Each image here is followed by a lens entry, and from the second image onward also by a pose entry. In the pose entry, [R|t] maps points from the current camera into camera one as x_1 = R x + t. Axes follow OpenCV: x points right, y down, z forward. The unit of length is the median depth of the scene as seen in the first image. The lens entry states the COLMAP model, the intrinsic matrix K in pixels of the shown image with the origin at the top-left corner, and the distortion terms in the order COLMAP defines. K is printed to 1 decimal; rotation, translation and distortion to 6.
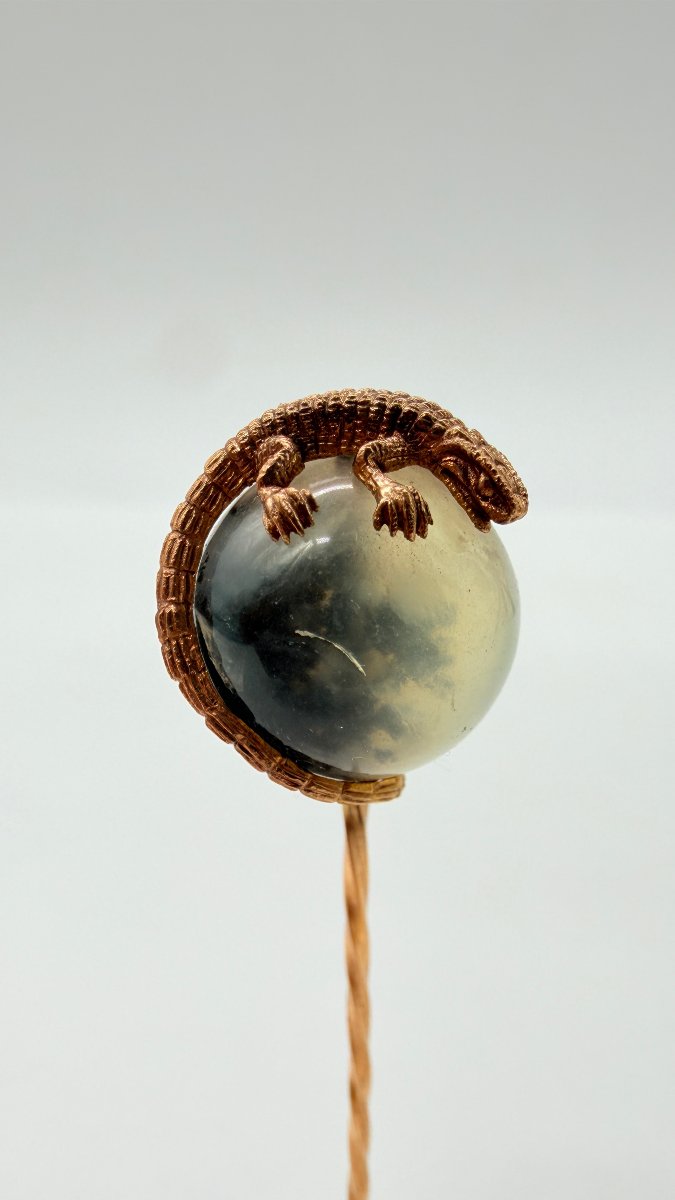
lens RADIAL K [[910.6, 0, 338.7], [0, 910.6, 645.2], [0, 0, 1]] dist [0.046484, 0.000461]
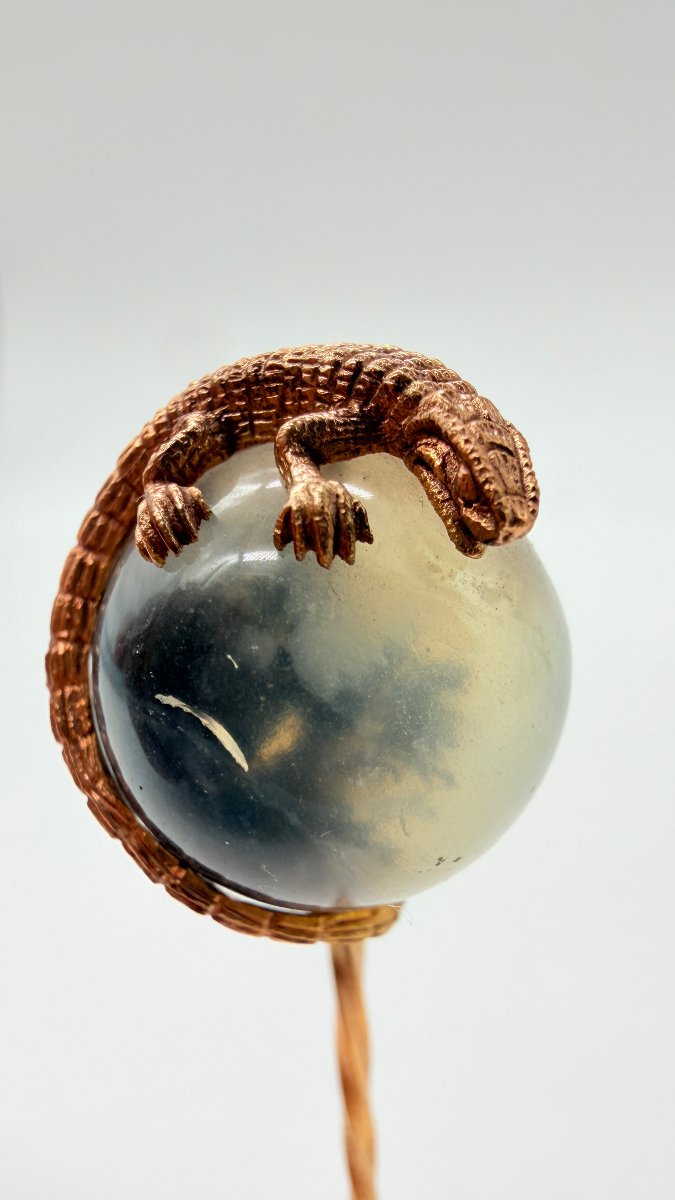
lens RADIAL K [[910.6, 0, 338.7], [0, 910.6, 645.2], [0, 0, 1]] dist [0.046484, 0.000461]
pose [[0.945200, 0.058482, -0.321212, 0.274860], [-0.062351, 0.998053, -0.001762, -0.055700], [0.320483, 0.021693, 0.947006, 0.371587]]
